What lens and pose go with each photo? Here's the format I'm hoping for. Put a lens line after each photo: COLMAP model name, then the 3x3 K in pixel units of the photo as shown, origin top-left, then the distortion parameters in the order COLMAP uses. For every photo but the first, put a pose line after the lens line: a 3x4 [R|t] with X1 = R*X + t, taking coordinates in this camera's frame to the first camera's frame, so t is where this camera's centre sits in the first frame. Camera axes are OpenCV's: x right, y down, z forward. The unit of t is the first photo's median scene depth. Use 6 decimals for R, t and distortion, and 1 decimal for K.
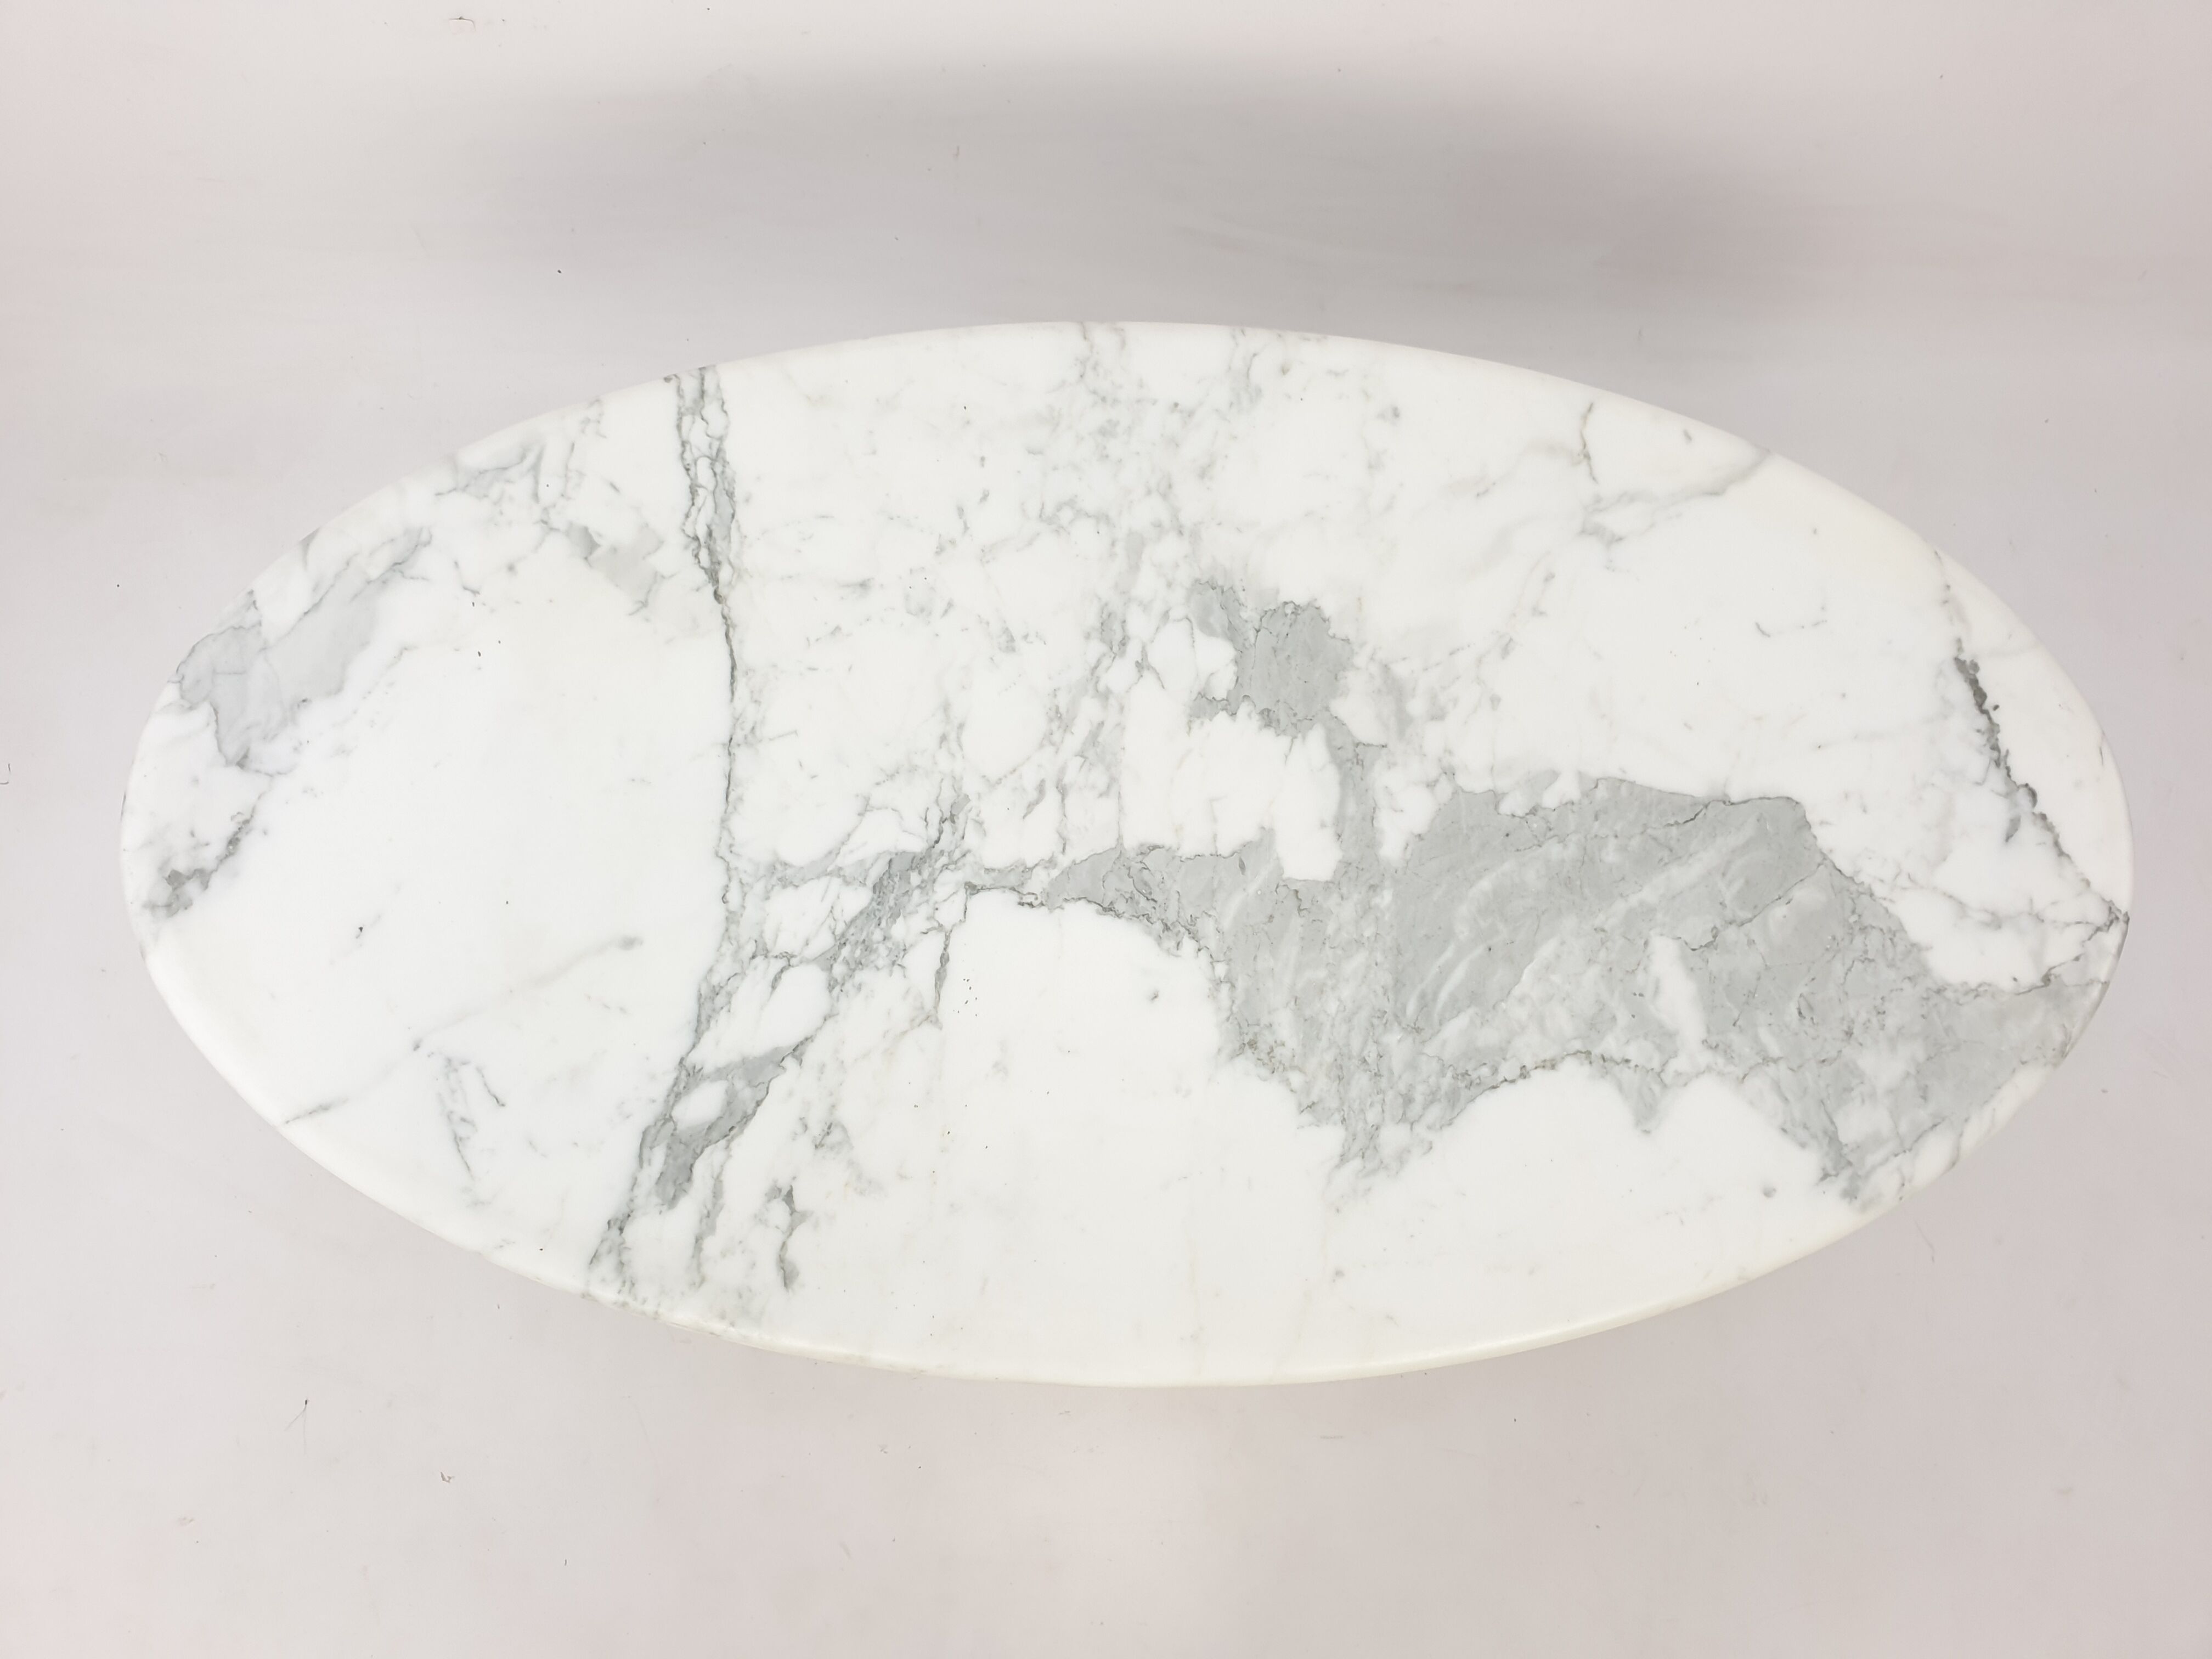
lens RADIAL K [[1709.7, 0, 1083.9], [0, 1709.7, 772.5], [0, 0, 1]] dist [0.083583, -0.232403]
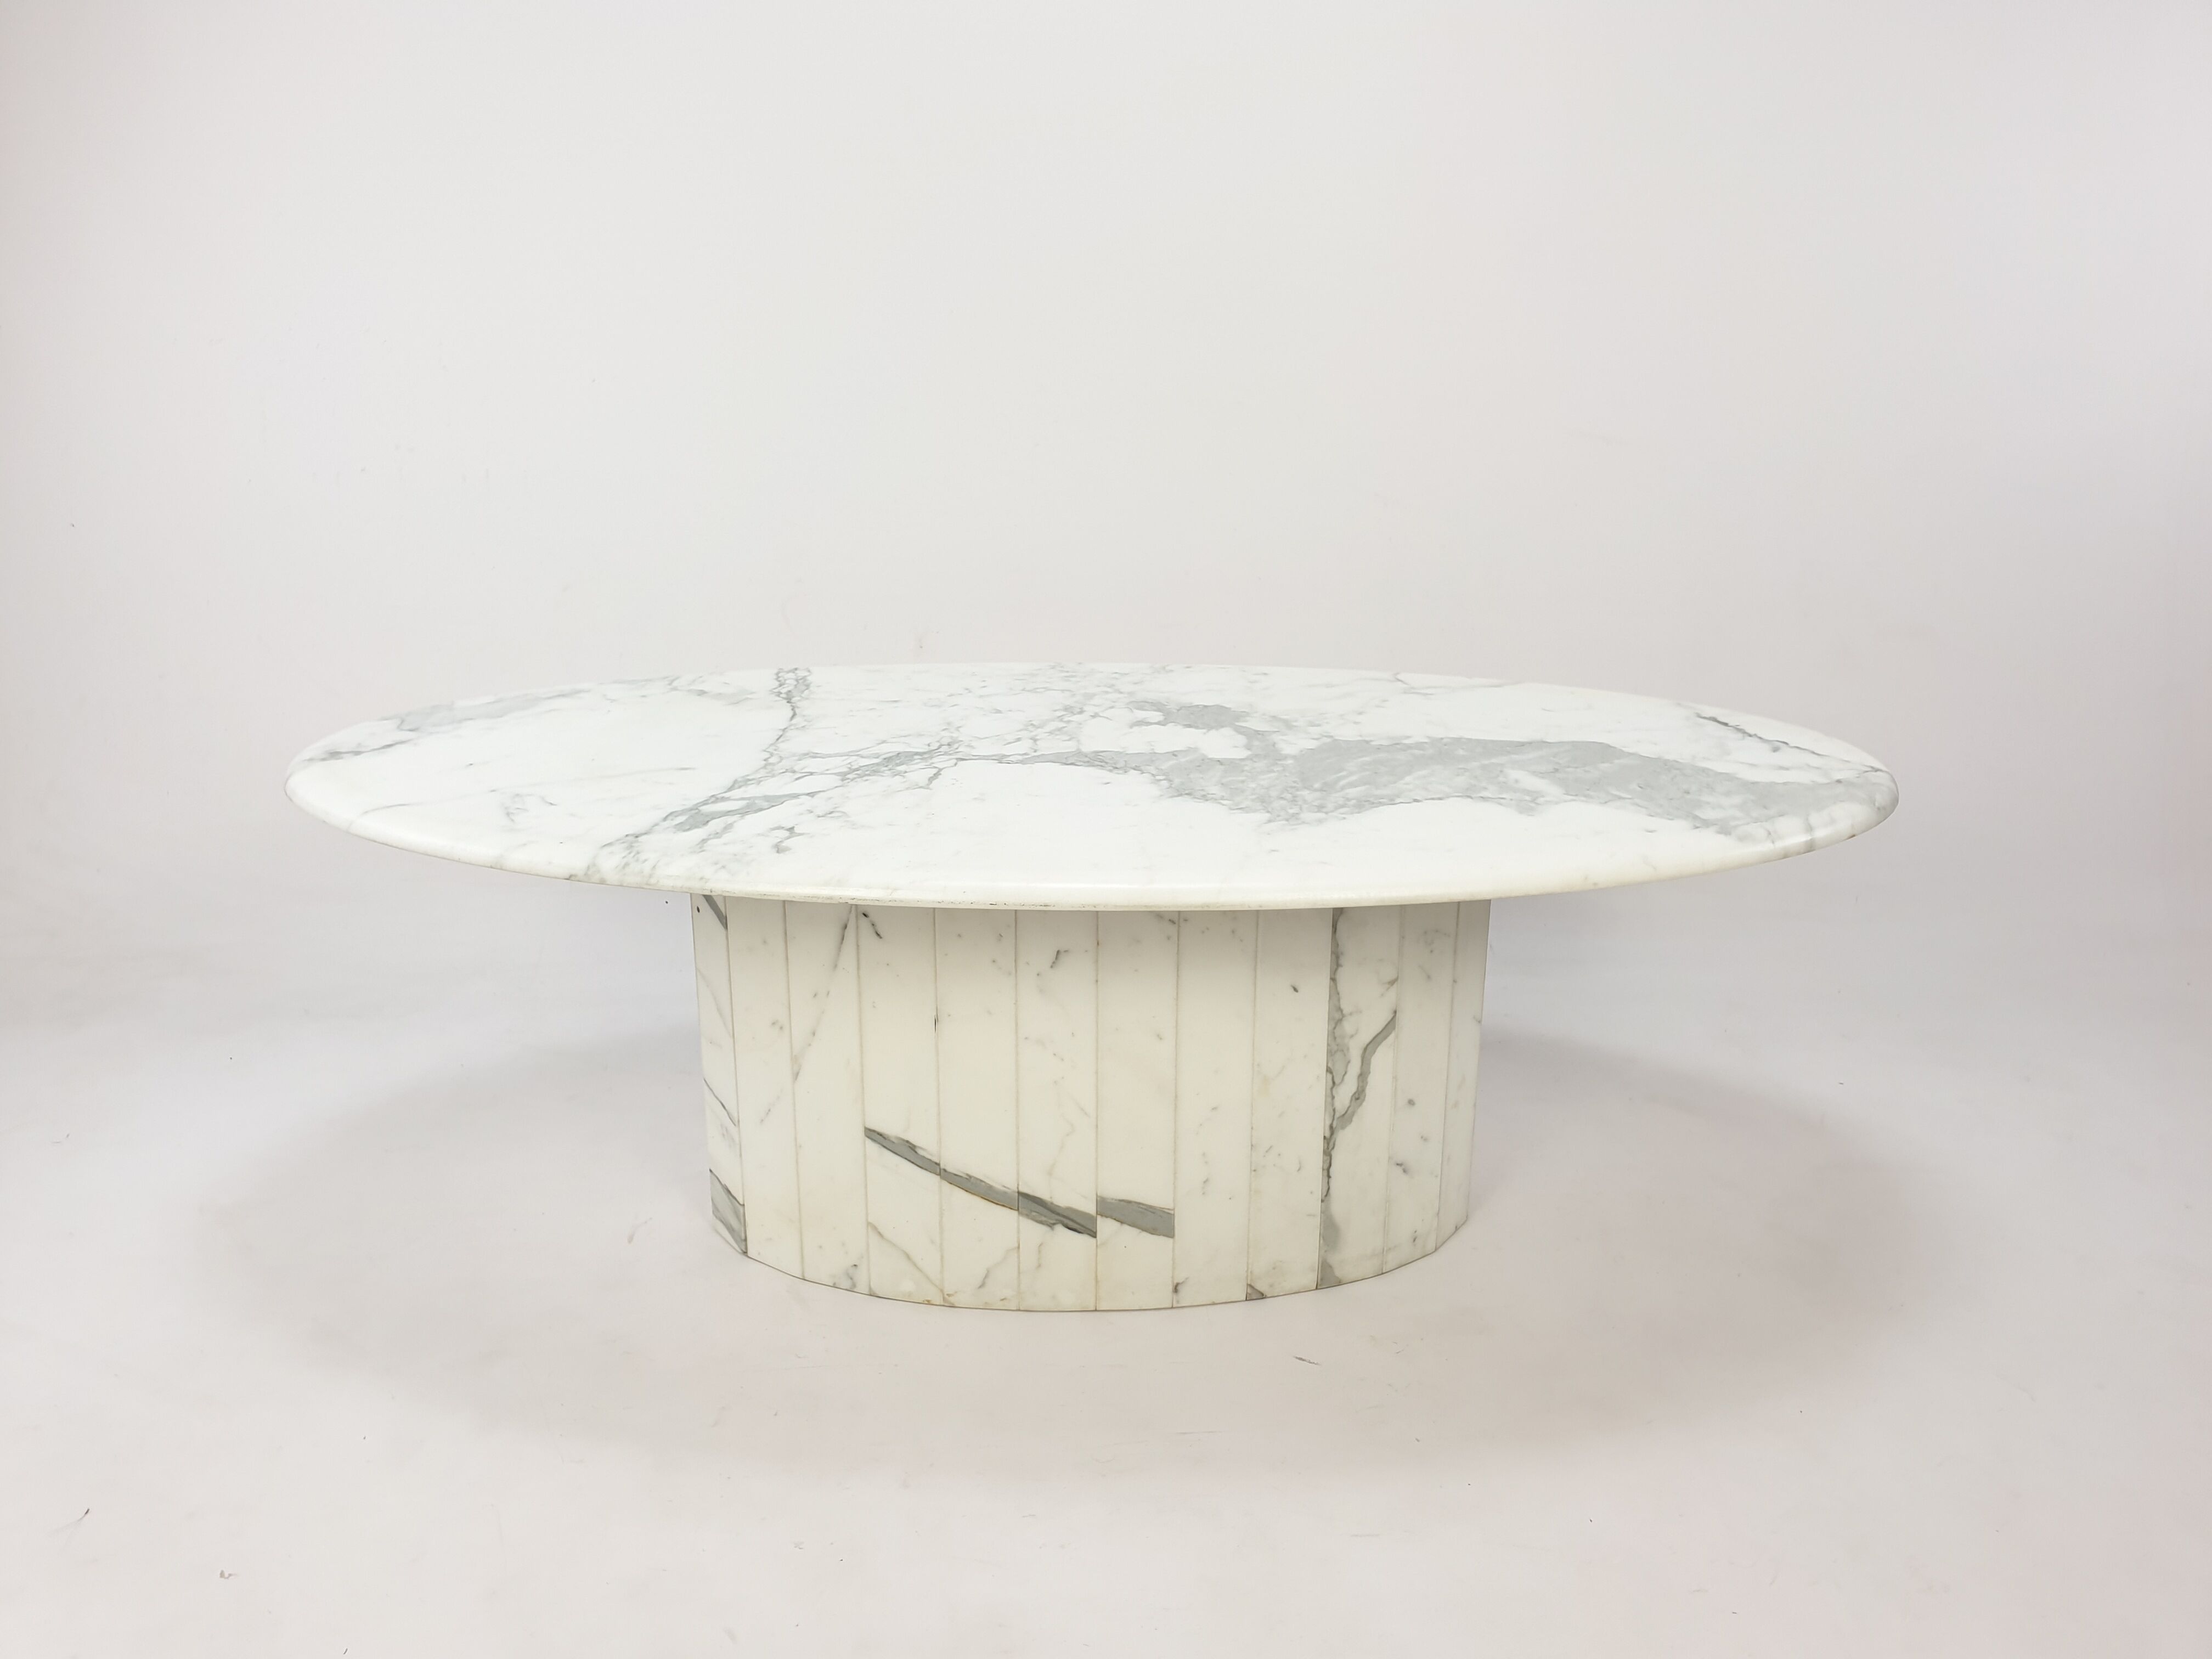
lens RADIAL K [[1709.7, 0, 1085.4], [0, 1709.7, 802.6], [0, 0, 1]] dist [0.083583, -0.232403]
pose [[0.999908, -0.012498, 0.005220, 0.019164], [0.010553, 0.477340, -0.878655, 1.197424], [0.008489, 0.878630, 0.477428, 0.424736]]
